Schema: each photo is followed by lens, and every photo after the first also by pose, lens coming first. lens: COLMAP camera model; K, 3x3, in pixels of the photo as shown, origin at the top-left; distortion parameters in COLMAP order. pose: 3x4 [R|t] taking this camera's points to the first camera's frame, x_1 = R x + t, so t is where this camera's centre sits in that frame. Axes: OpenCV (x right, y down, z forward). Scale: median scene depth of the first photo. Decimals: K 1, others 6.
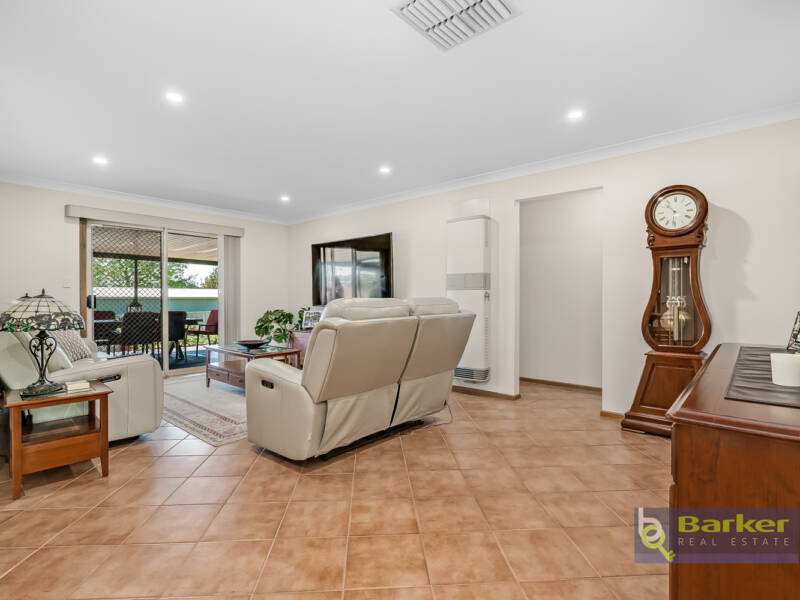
lens RADIAL K [[397.0, 0, 400.0], [0, 397.0, 300.0], [0, 0, 1]] dist [0.001714, 0.000339]
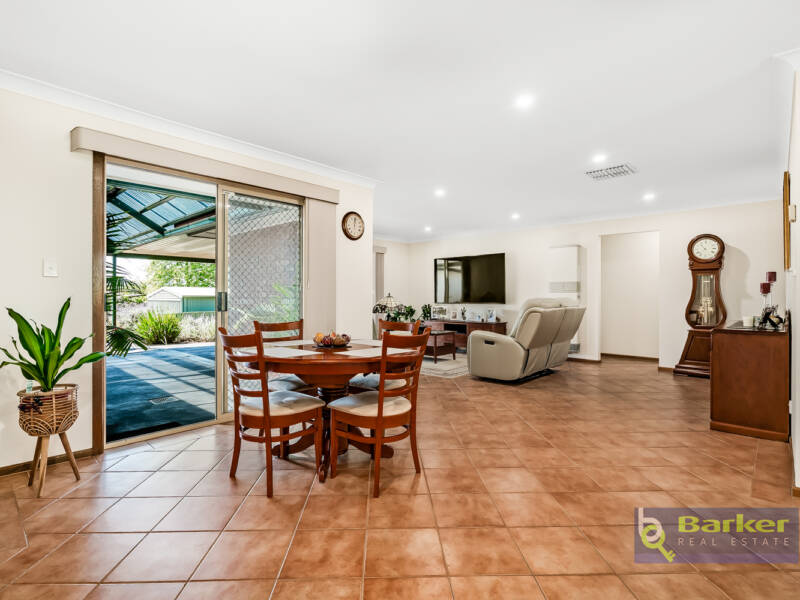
lens RADIAL K [[408.5, 0, 400.0], [0, 408.5, 300.0], [0, 0, 1]] dist [0.003648, 0.000476]
pose [[0.999817, 0.002961, -0.018915, -0.595982], [-0.002993, 0.999994, -0.001663, 0.009212], [0.018910, 0.001720, 0.999820, -0.797947]]
